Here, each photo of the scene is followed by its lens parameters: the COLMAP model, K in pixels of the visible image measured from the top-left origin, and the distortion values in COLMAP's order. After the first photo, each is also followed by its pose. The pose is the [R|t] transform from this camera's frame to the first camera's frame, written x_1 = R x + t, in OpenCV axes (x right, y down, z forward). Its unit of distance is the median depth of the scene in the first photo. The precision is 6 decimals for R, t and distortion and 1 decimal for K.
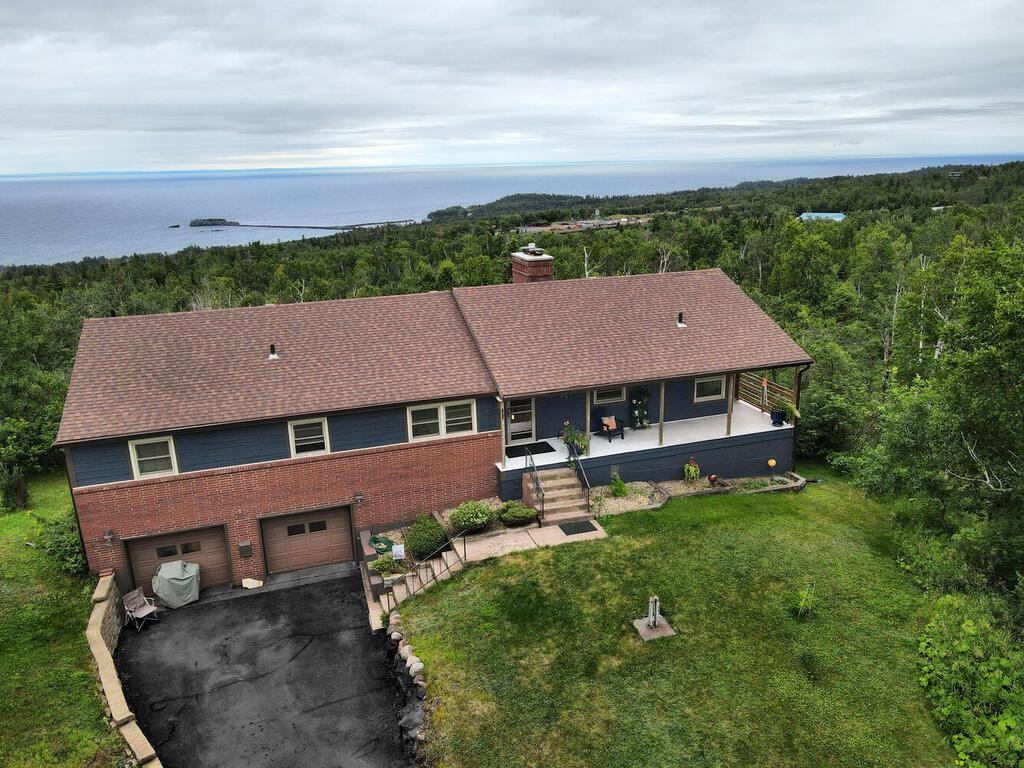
lens RADIAL K [[766.1, 0, 521.6], [0, 766.1, 381.5], [0, 0, 1]] dist [0.010420, 0.011229]
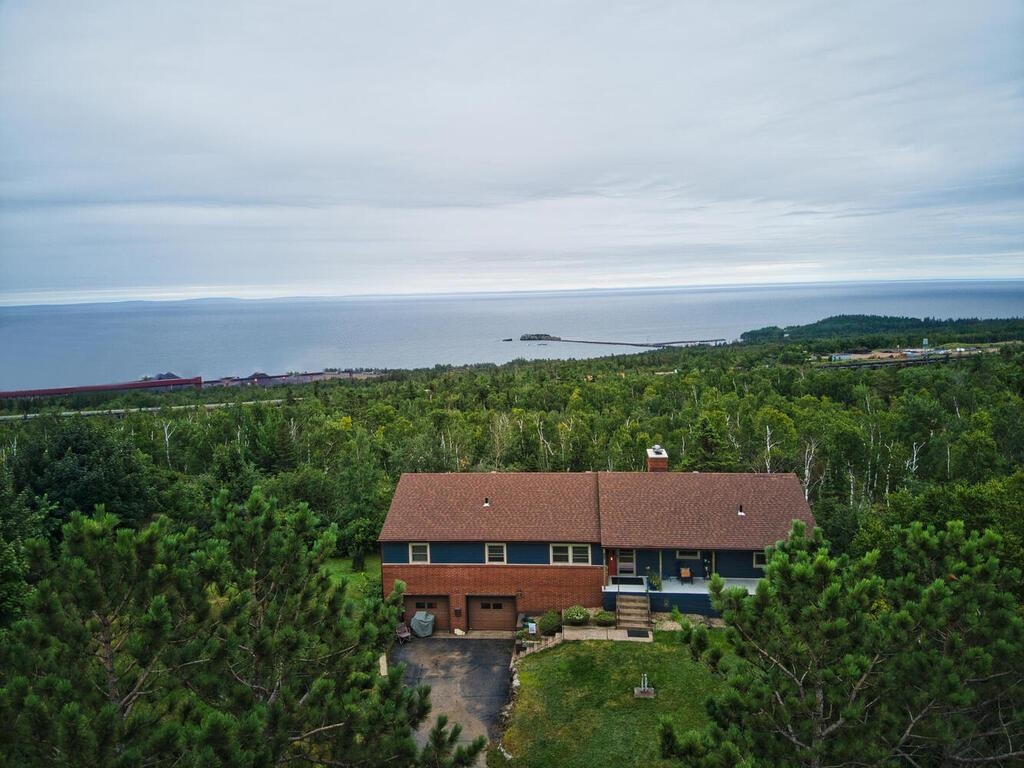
lens RADIAL K [[770.6, 0, 510.9], [0, 770.6, 369.6], [0, 0, 1]] dist [0.164101, -0.348380]
pose [[0.913228, 0.046634, -0.404770, 0.461528], [-0.109697, 0.984888, -0.134024, -0.109355], [0.392403, 0.166797, 0.904543, -0.699475]]
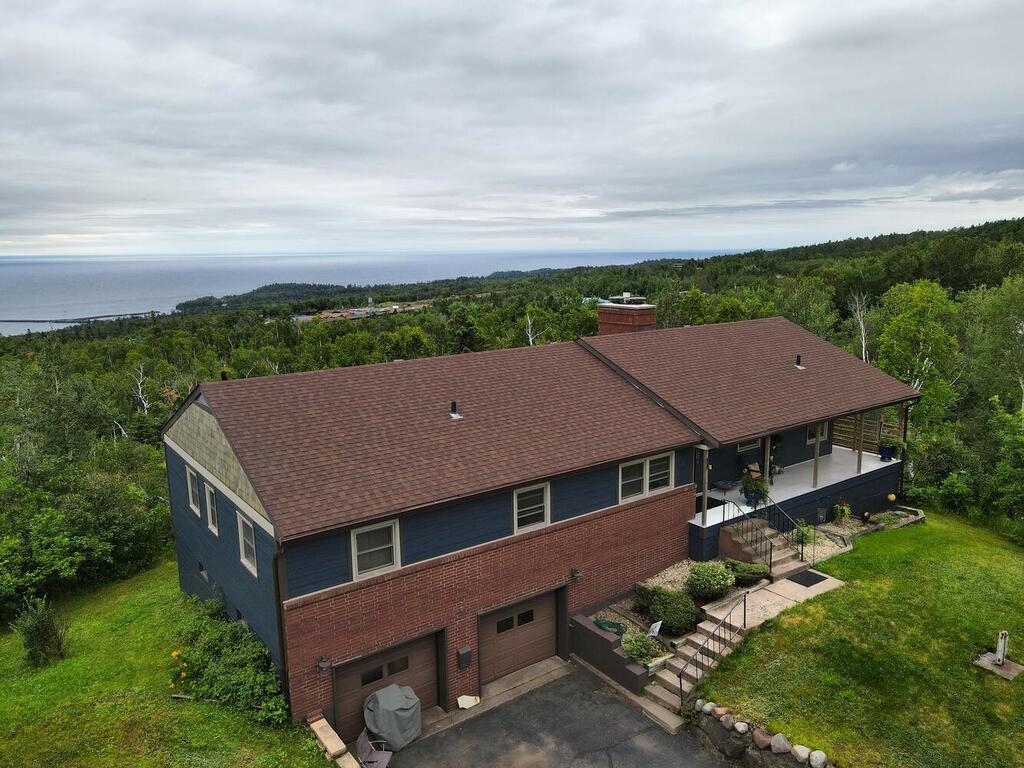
lens RADIAL K [[766.1, 0, 521.6], [0, 766.1, 381.5], [0, 0, 1]] dist [0.010420, 0.011229]
pose [[0.949253, -0.044675, 0.311324, -0.514680], [0.079859, 0.991656, -0.101196, 0.019765], [-0.304205, 0.120922, 0.944901, 0.189324]]
